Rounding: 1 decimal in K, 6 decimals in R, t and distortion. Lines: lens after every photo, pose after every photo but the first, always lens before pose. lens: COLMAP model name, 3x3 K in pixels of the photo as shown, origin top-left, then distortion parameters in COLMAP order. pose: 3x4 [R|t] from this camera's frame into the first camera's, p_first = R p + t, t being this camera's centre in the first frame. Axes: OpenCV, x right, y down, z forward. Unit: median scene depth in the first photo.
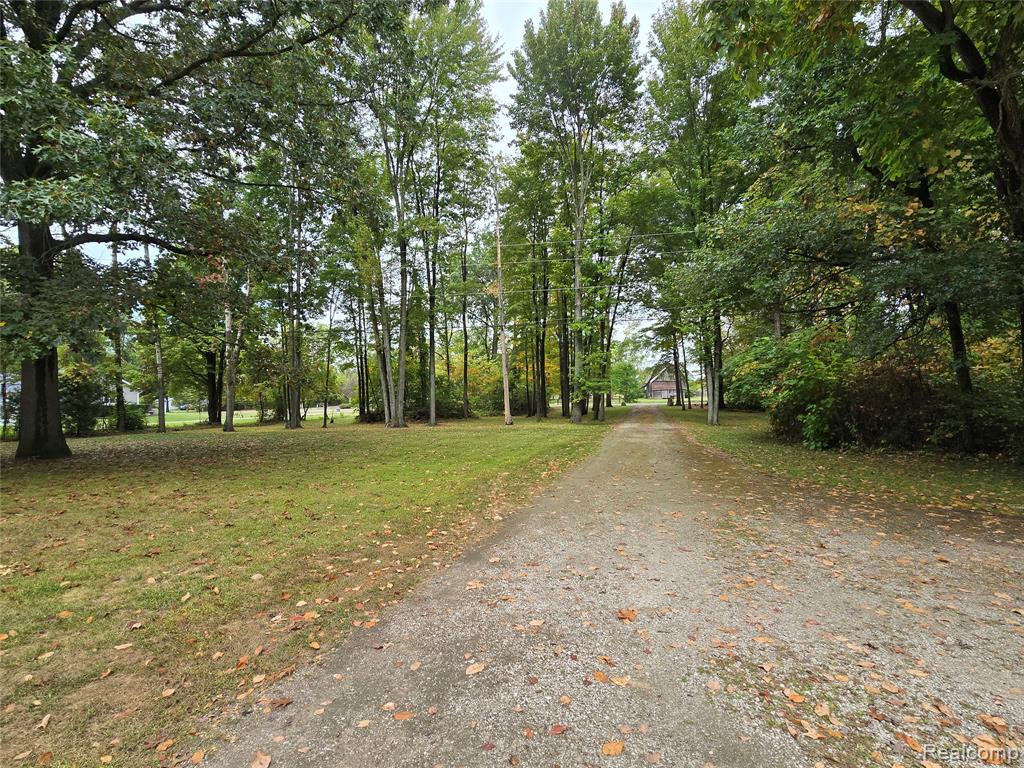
lens RADIAL K [[673.7, 0, 512.0], [0, 673.7, 384.0], [0, 0, 1]] dist [-0.008854, -0.000629]
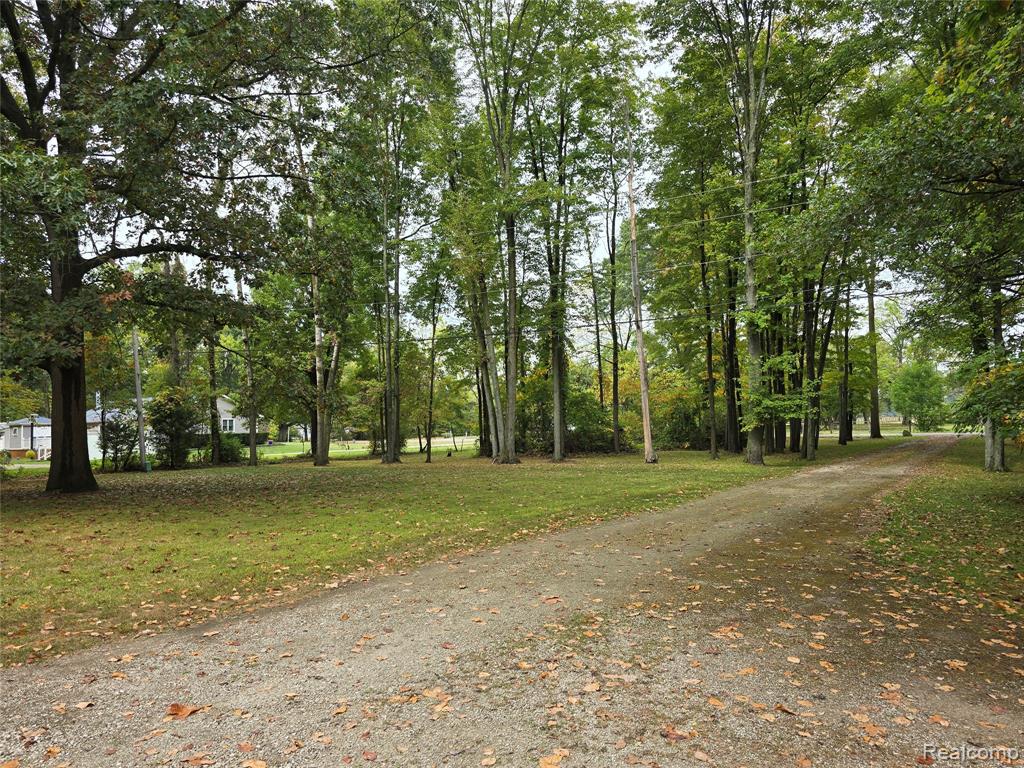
lens RADIAL K [[952.7, 0, 508.6], [0, 952.7, 379.5], [0, 0, 1]] dist [0.094137, -0.103725]
pose [[0.891078, -0.022493, -0.453292, 0.328257], [0.012644, 0.999614, -0.024748, -0.003798], [0.453674, 0.016321, 0.891019, 0.051386]]
